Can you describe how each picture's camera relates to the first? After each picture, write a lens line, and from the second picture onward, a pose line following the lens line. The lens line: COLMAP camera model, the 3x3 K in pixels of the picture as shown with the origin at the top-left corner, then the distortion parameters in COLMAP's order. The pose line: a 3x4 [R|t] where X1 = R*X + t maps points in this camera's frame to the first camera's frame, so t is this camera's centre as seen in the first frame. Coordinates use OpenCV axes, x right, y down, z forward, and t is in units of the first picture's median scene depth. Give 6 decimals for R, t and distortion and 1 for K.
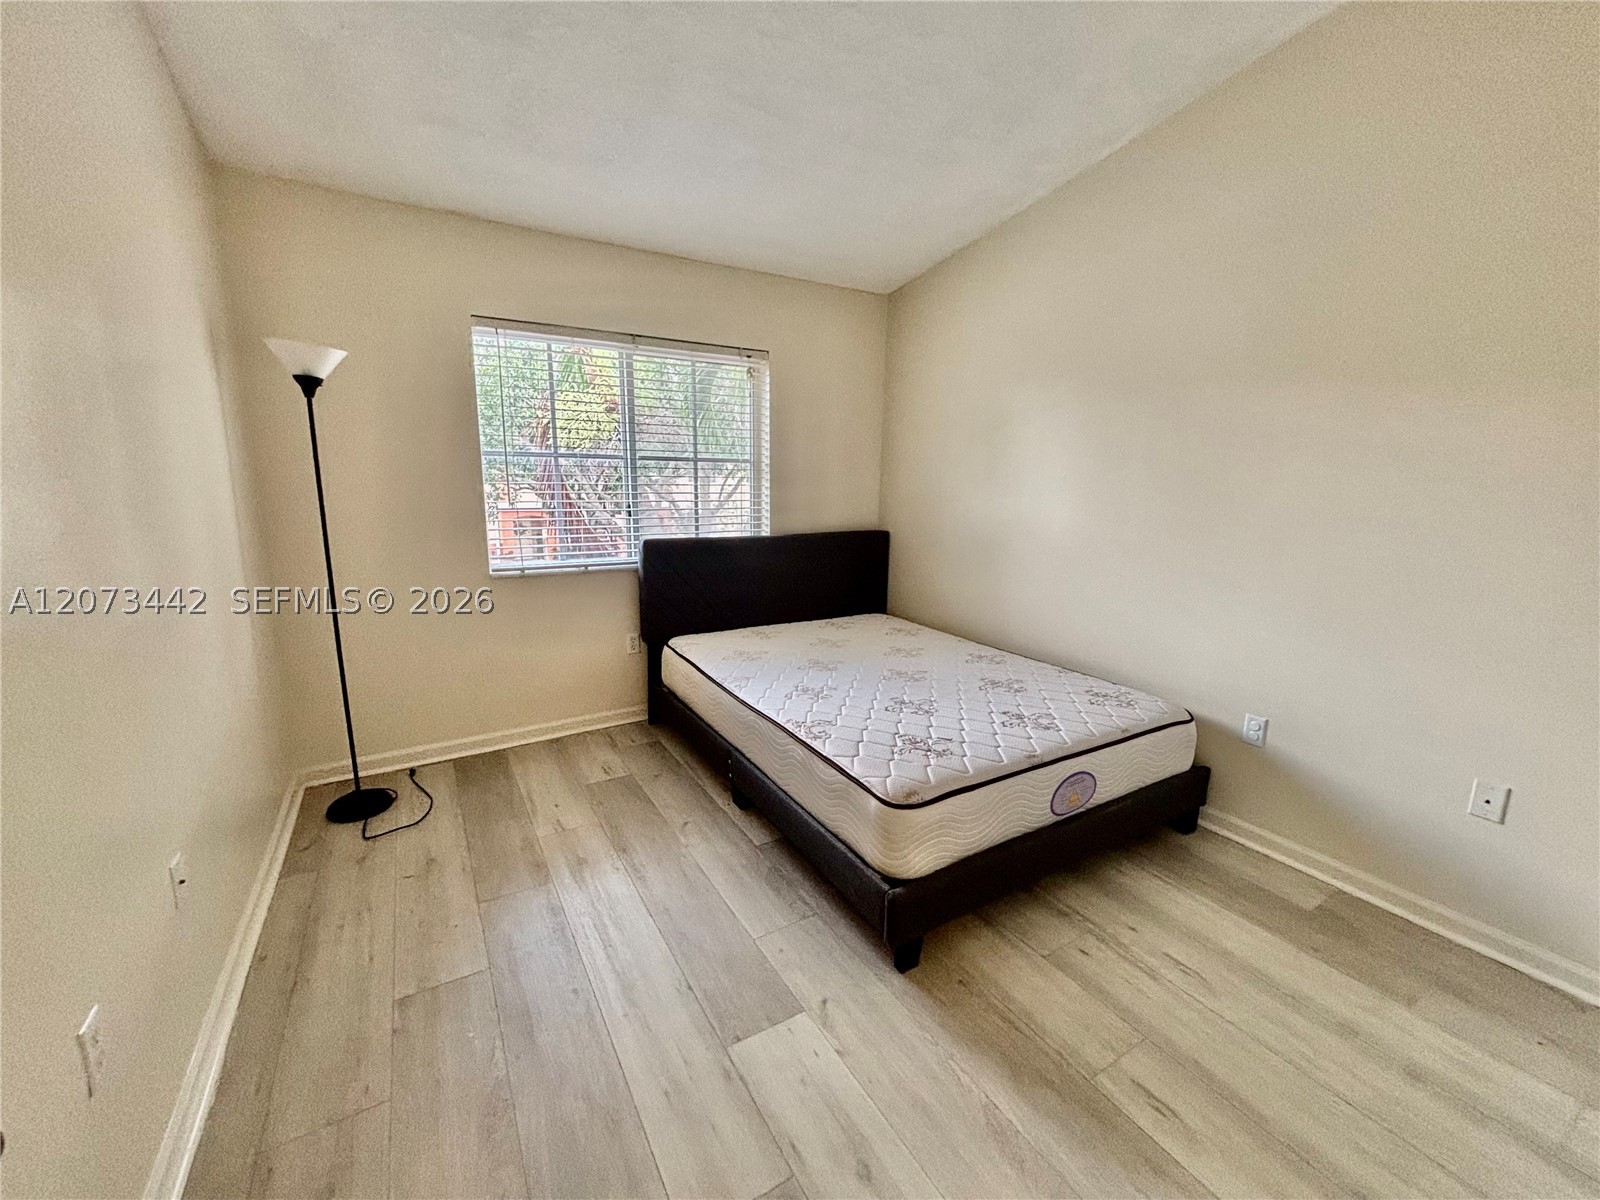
lens RADIAL K [[645.1, 0, 800.3], [0, 645.1, 598.1], [0, 0, 1]] dist [0.006393, -0.003426]
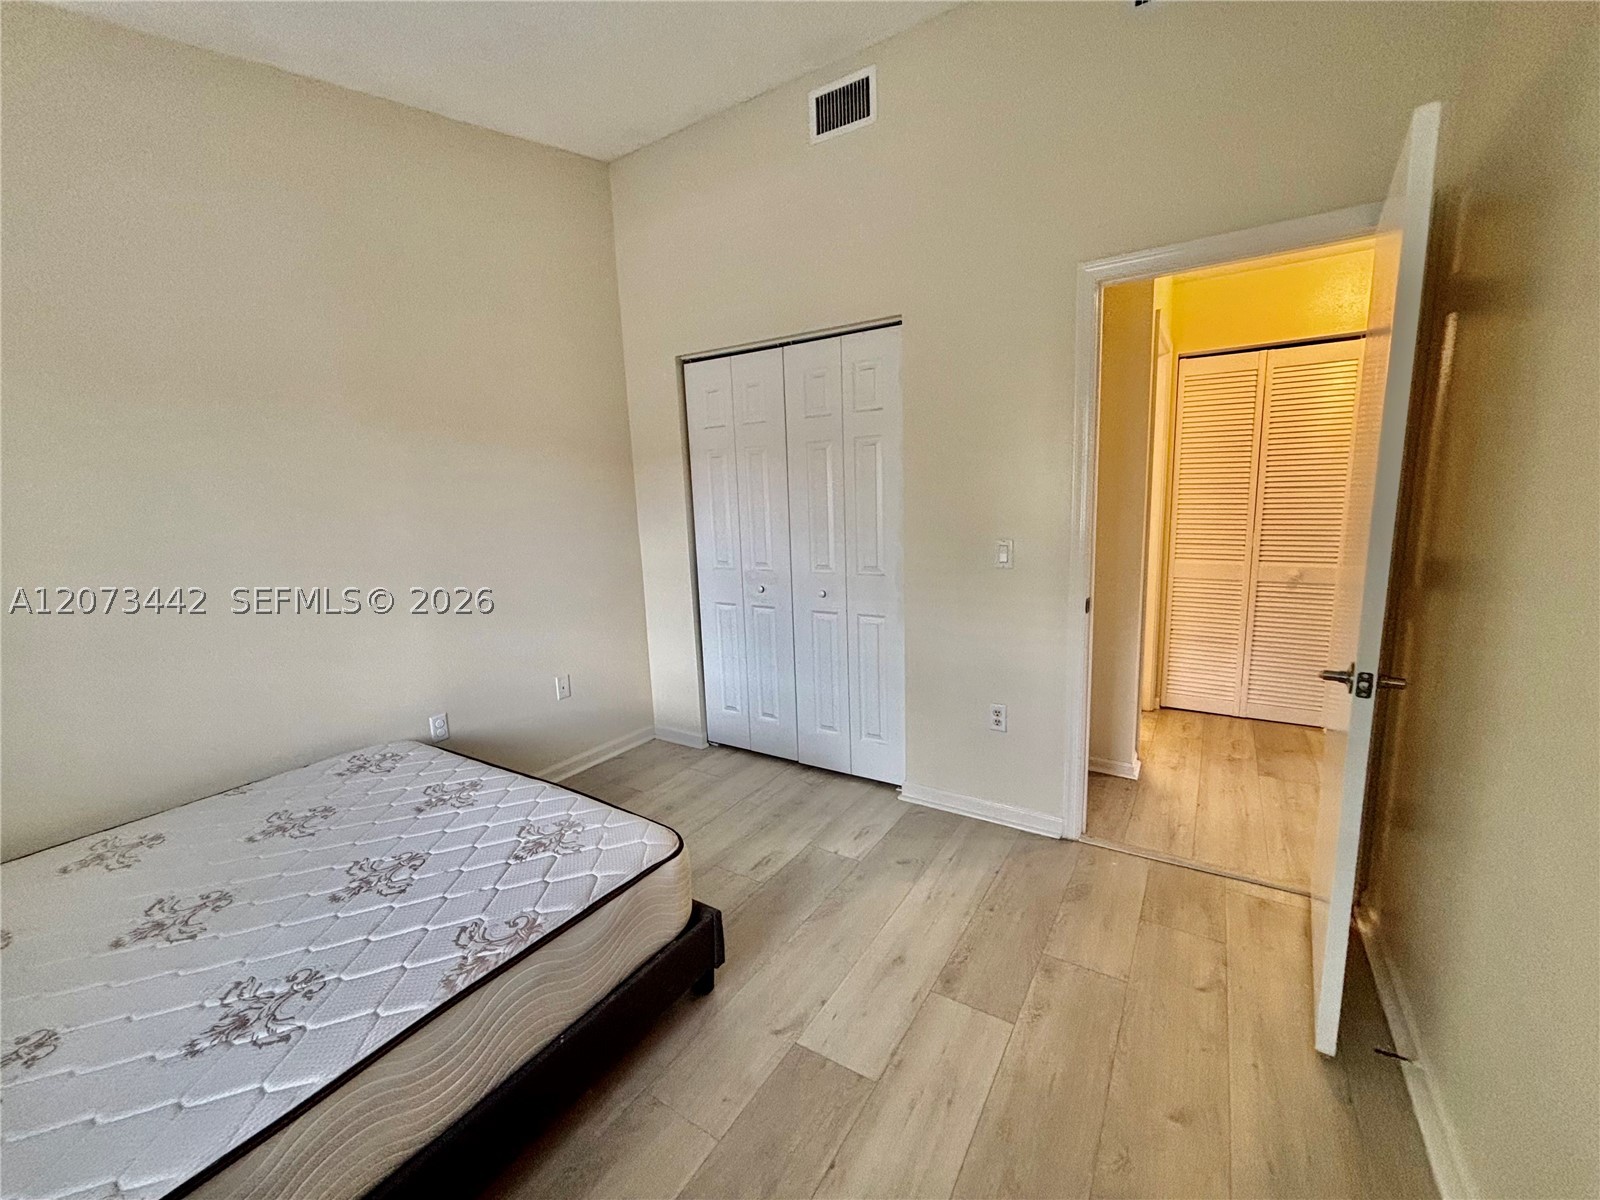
lens RADIAL K [[645.1, 0, 798.3], [0, 645.1, 600.5], [0, 0, 1]] dist [0.006393, -0.003426]
pose [[-0.440117, -0.149529, 0.885403, -0.636952], [0.198799, 0.945342, 0.258470, -0.204011], [-0.875657, 0.289774, -0.386335, 0.992099]]
